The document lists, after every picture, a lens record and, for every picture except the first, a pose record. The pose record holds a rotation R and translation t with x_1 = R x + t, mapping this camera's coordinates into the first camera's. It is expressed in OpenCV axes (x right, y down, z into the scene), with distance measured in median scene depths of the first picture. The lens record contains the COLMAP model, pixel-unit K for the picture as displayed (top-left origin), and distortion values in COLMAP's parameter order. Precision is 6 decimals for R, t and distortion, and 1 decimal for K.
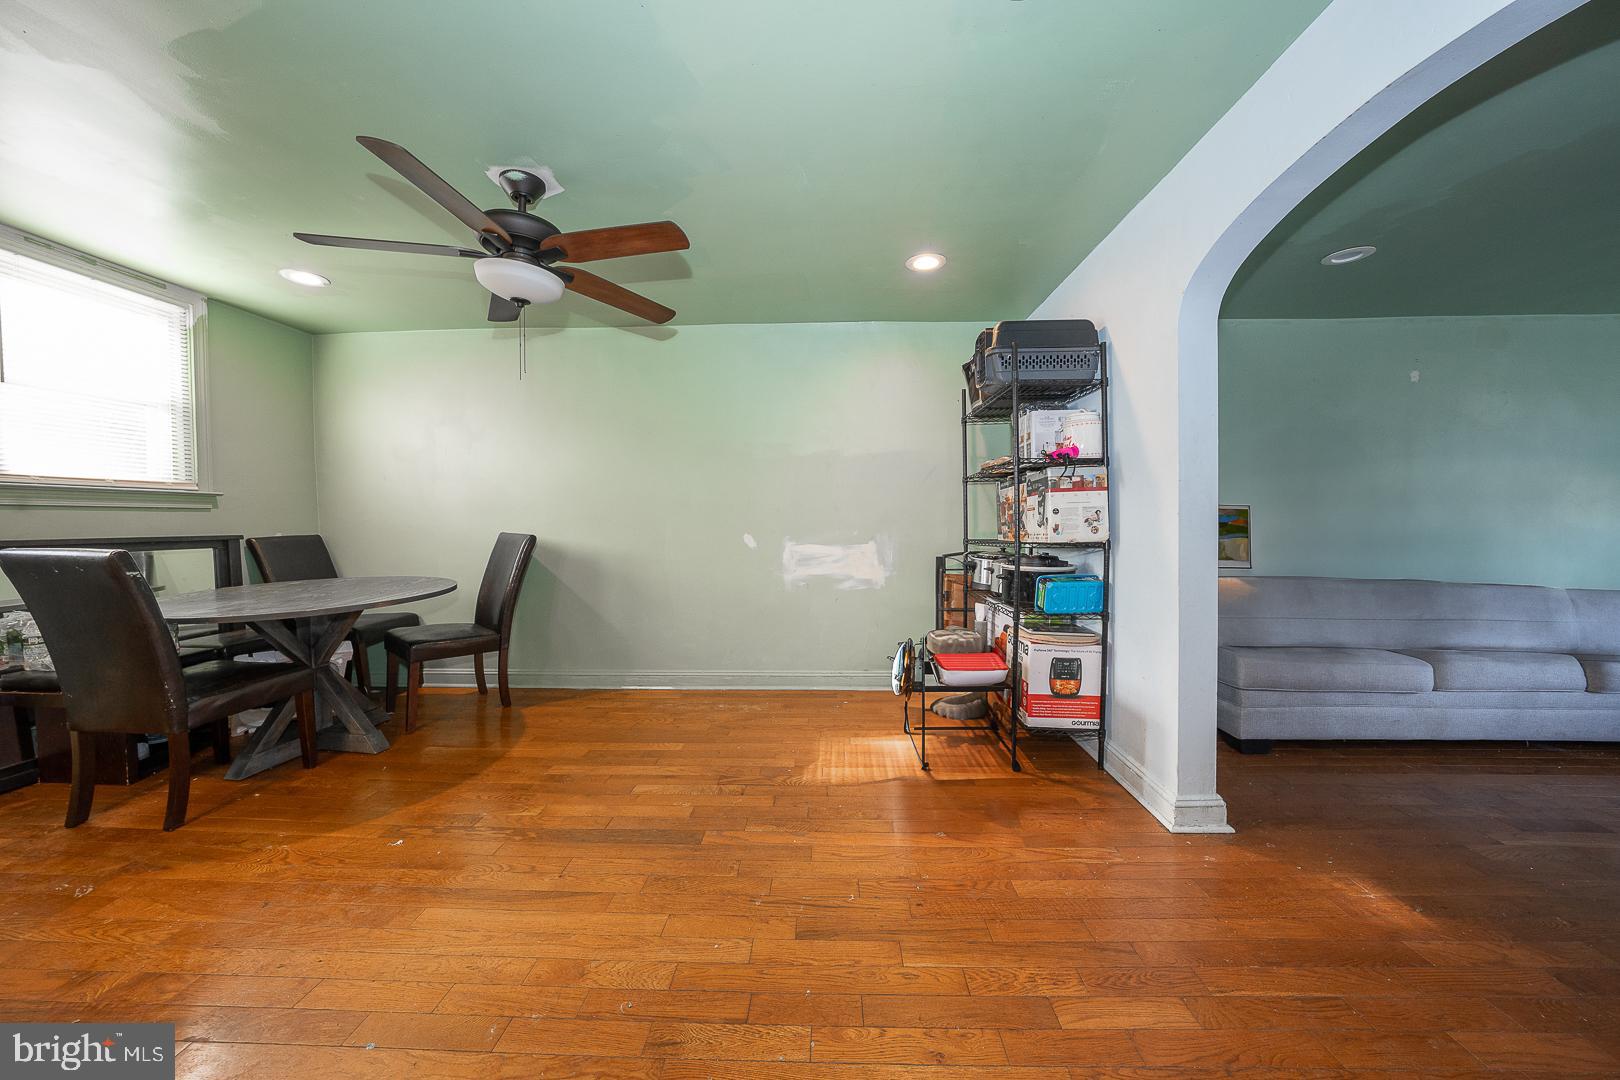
lens RADIAL K [[560.3, 0, 816.3], [0, 560.3, 535.0], [0, 0, 1]] dist [-0.019547, 0.002661]
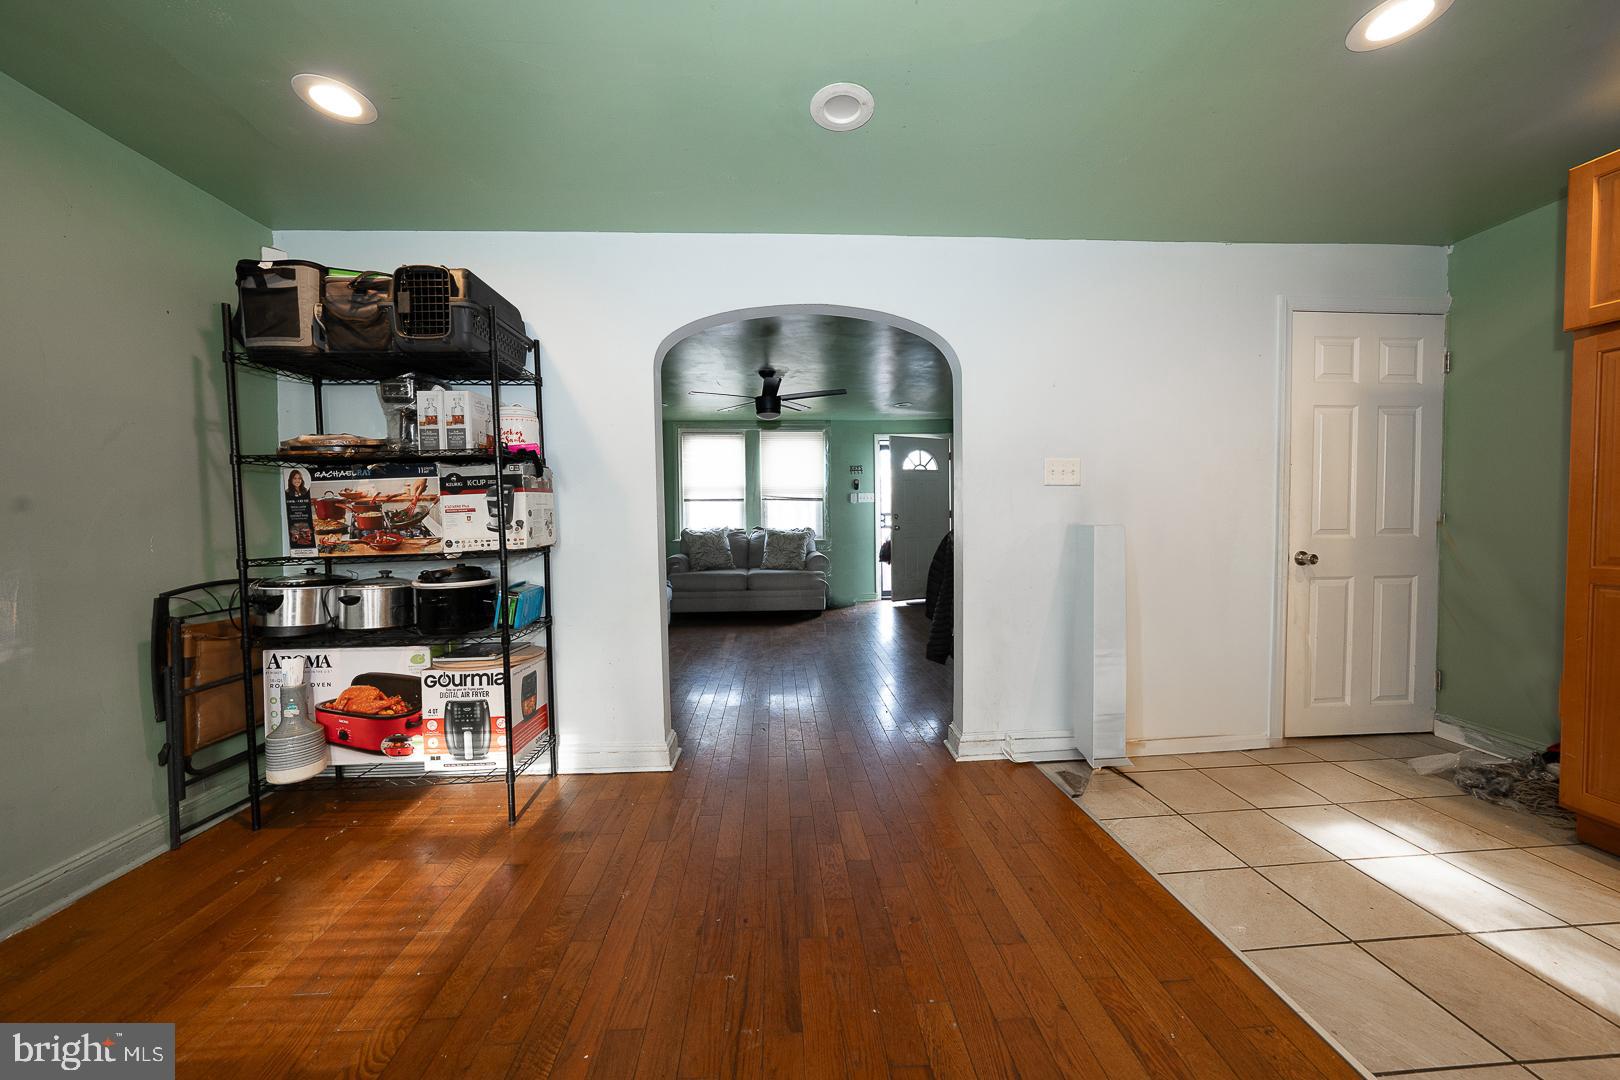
lens RADIAL K [[560.3, 0, 813.2], [0, 560.3, 539.3], [0, 0, 1]] dist [-0.019547, 0.002661]
pose [[-0.083681, -0.034460, 0.995897, -0.451695], [0.037269, 0.998594, 0.037685, -0.015674], [-0.995795, 0.040269, -0.082279, 0.558350]]
